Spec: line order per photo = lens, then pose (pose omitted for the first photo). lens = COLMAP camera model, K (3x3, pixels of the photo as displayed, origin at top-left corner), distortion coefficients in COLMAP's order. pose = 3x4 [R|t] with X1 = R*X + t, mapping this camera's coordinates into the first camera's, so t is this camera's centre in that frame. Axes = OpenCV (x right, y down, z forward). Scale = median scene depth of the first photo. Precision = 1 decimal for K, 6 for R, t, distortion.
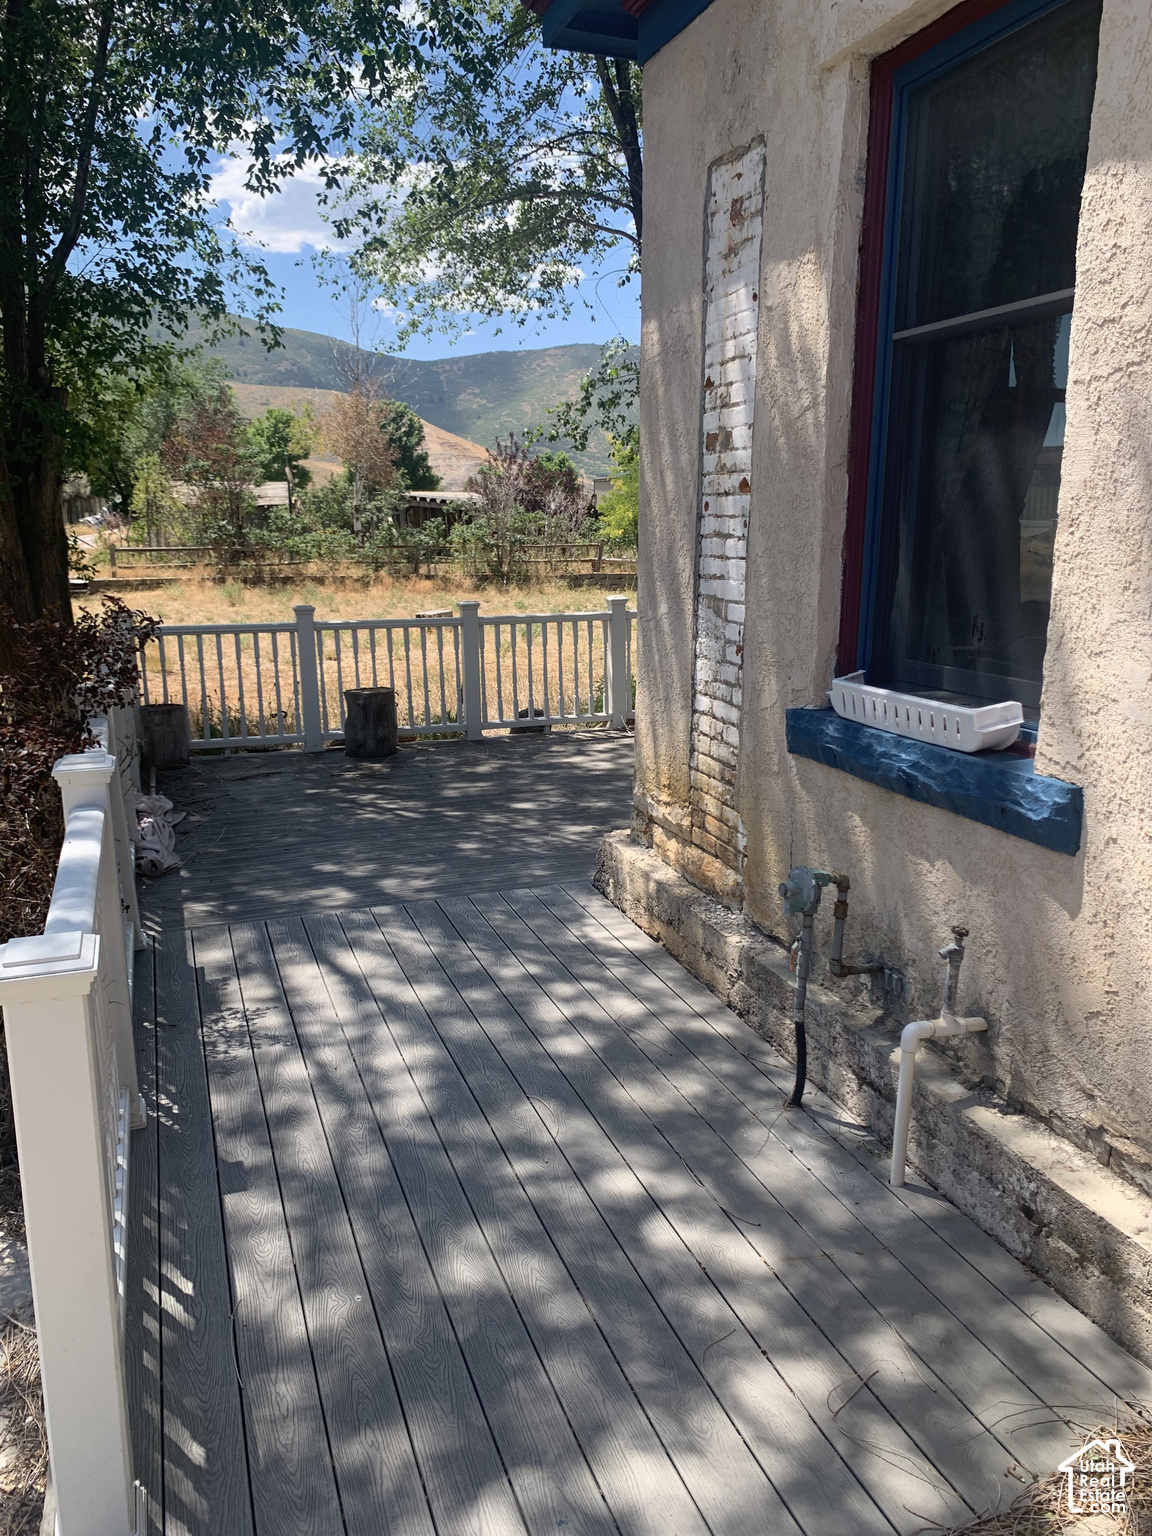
lens RADIAL K [[1131.0, 0, 576.0], [0, 1131.0, 768.0], [0, 0, 1]] dist [0.099300, -0.179009]
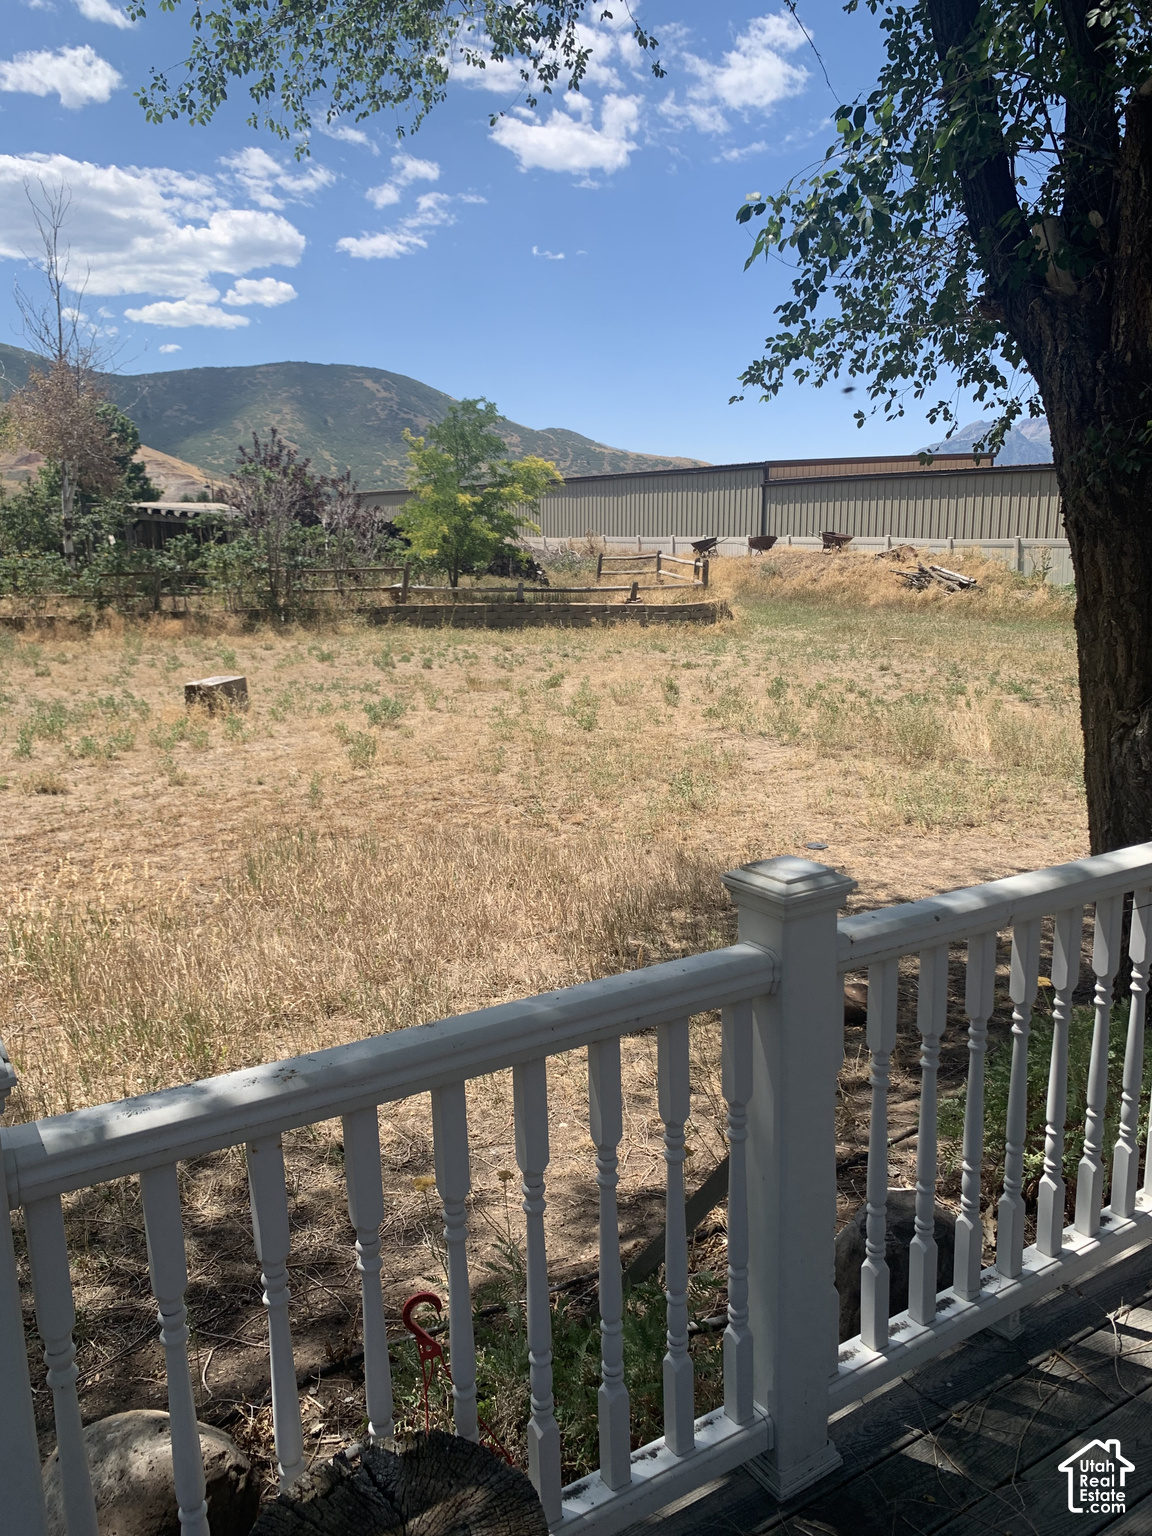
lens RADIAL K [[1160.1, 0, 576.0], [0, 1160.1, 768.0], [0, 0, 1]] dist [-0.008211, -0.005424]
pose [[0.973890, -0.046473, 0.222214, -0.048113], [0.050849, 0.998608, -0.014008, -0.045050], [-0.221253, 0.024942, 0.974897, 0.213390]]
